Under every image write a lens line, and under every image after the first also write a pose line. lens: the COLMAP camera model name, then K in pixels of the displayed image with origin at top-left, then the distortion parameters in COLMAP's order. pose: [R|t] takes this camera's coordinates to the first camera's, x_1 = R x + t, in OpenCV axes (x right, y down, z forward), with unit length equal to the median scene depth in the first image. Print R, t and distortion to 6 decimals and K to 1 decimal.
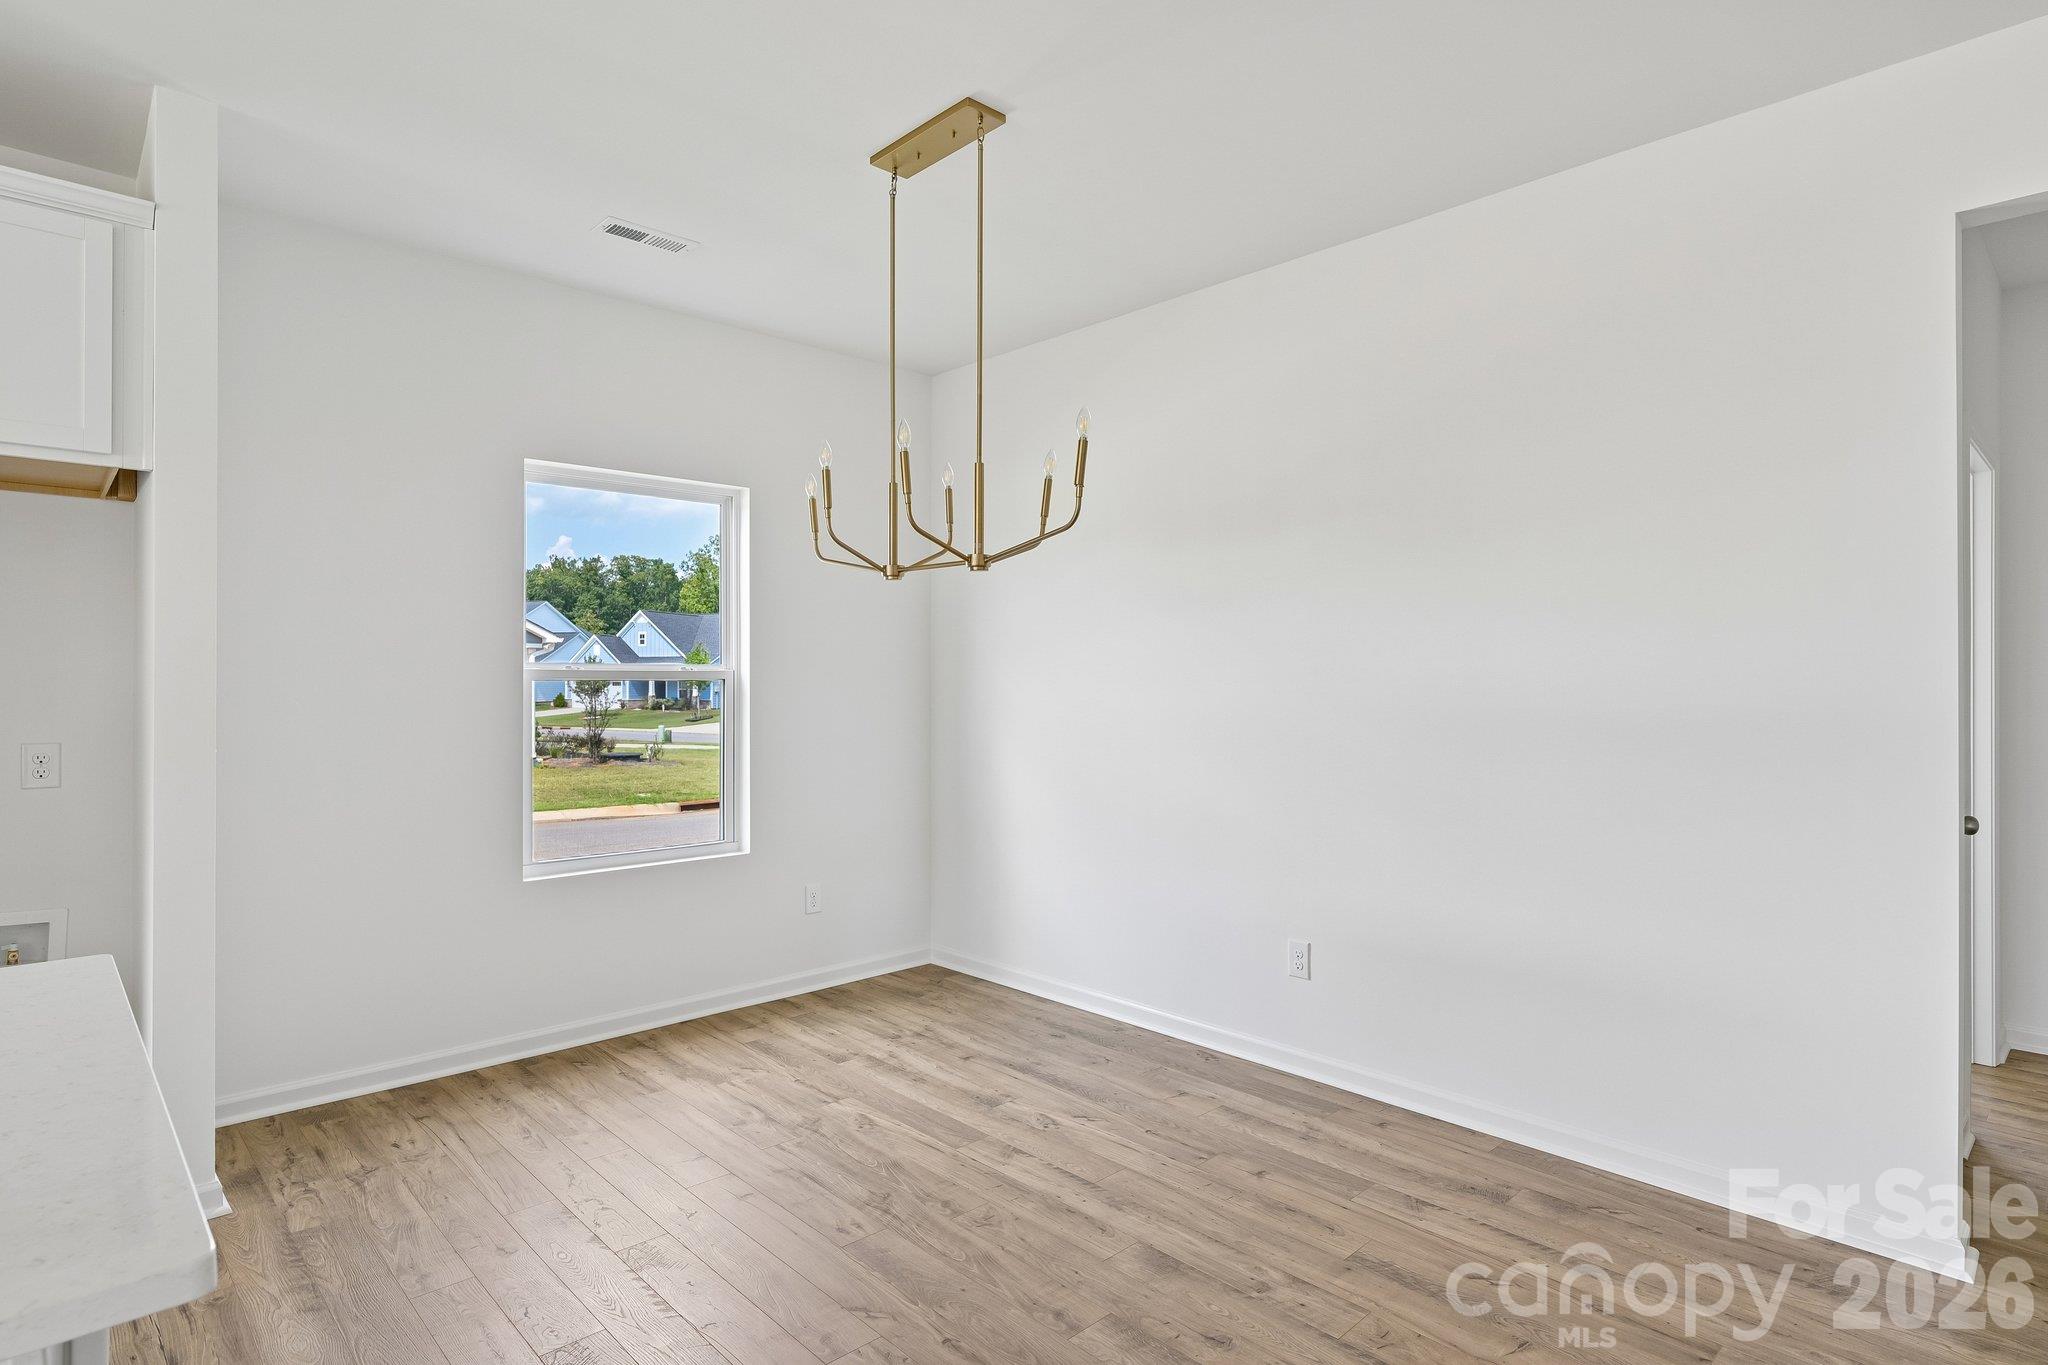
lens RADIAL K [[1037.0, 0, 1027.1], [0, 1037.0, 694.1], [0, 0, 1]] dist [-0.003795, -0.002172]
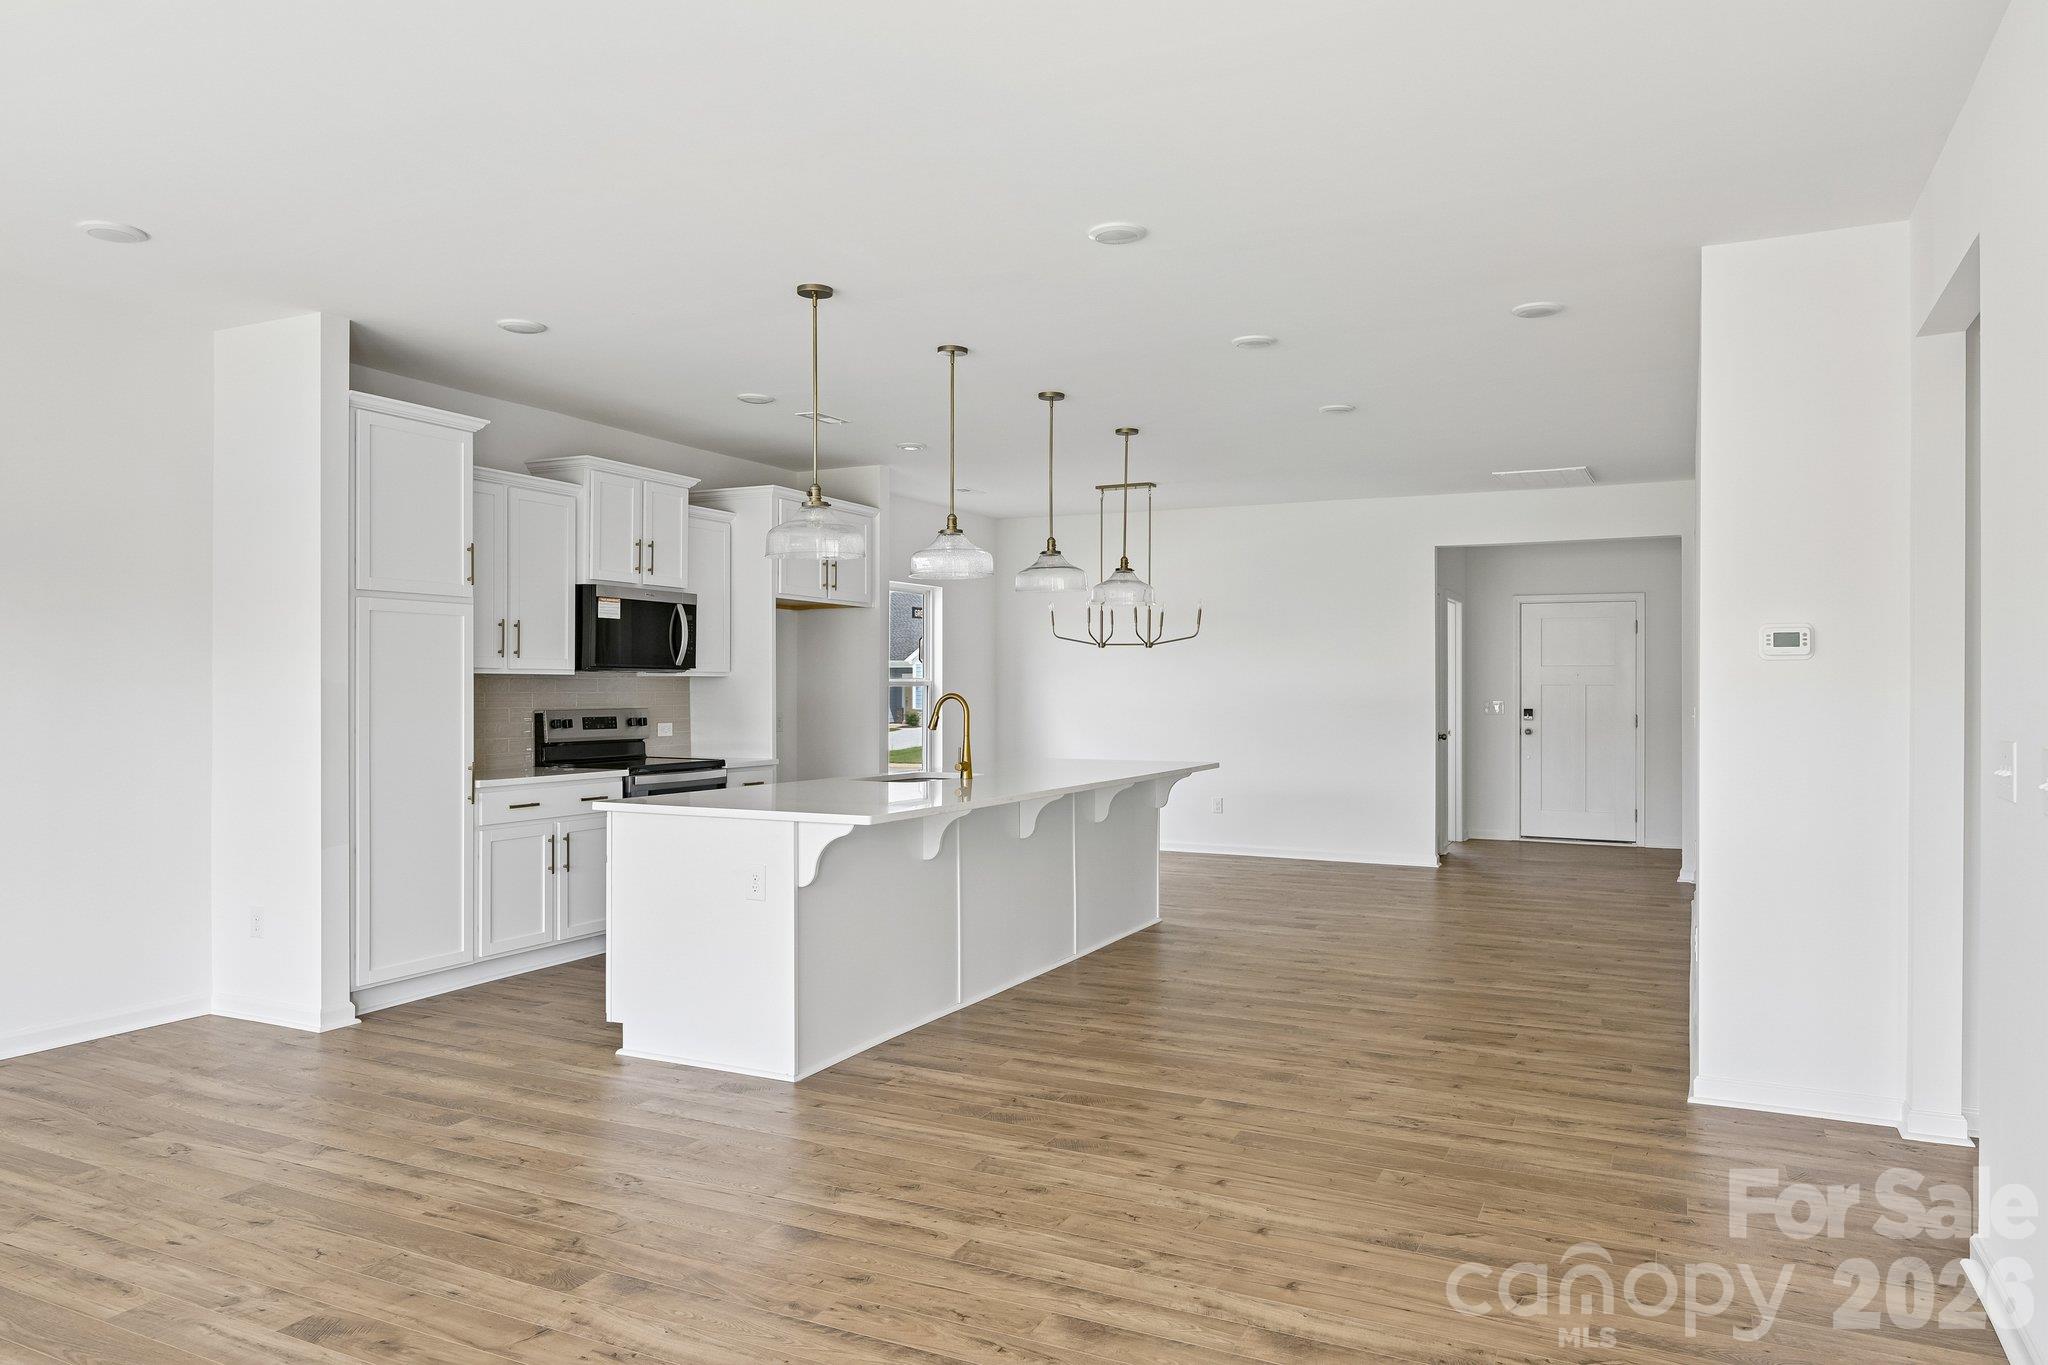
lens RADIAL K [[1366.4, 0, 1014.0], [0, 1366.4, 677.5], [0, 0, 1]] dist [-0.005708, 0.003138]
pose [[0.941313, -0.000215, 0.337534, -1.431514], [0.003545, 0.999951, -0.009249, -0.003775], [-0.337515, 0.009903, 0.941268, -2.060924]]
